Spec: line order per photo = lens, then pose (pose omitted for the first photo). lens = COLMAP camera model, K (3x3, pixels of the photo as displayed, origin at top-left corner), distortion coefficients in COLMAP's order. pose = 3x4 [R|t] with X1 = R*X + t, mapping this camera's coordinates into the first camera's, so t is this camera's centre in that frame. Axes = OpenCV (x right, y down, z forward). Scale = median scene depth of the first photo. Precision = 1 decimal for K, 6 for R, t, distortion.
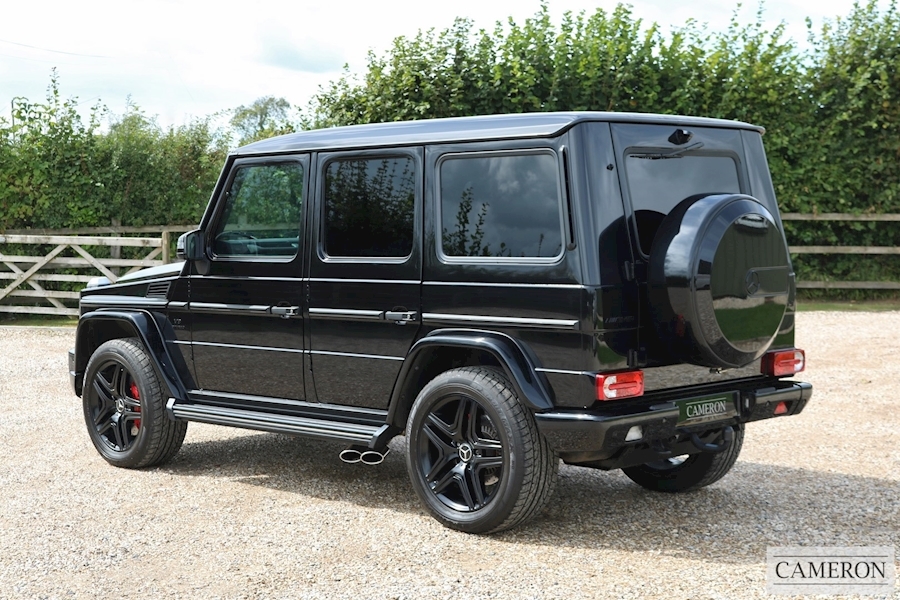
lens RADIAL K [[1611.1, 0, 427.5], [0, 1611.1, 333.6], [0, 0, 1]] dist [-0.042375, 0.000000]
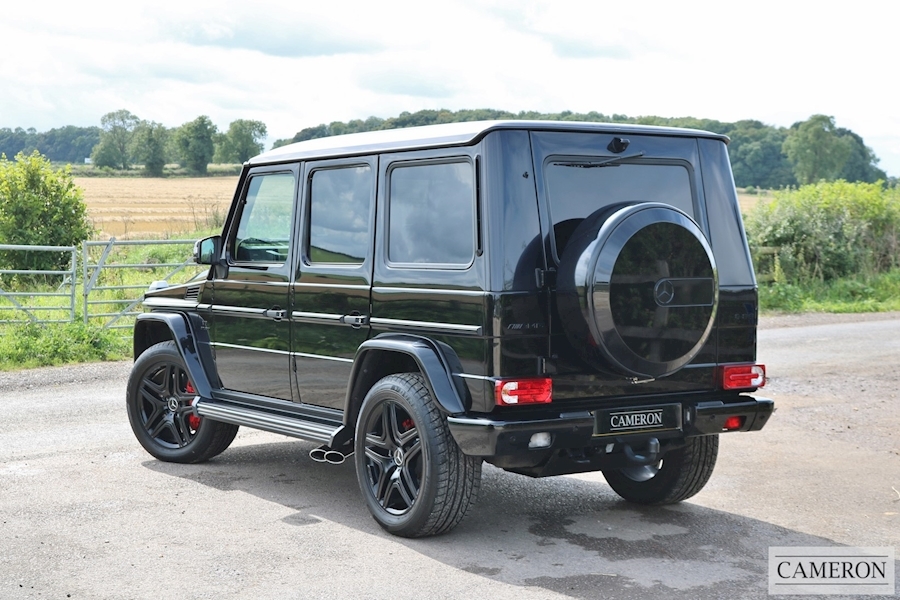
lens RADIAL K [[1611.1, 0, 415.8], [0, 1611.1, 349.2], [0, 0, 1]] dist [-0.042375, 0.000000]
pose [[0.976103, 0.025576, -0.215797, 0.226714], [-0.025931, 0.999663, 0.001185, 0.005000], [0.215754, 0.004439, 0.976438, 0.002781]]
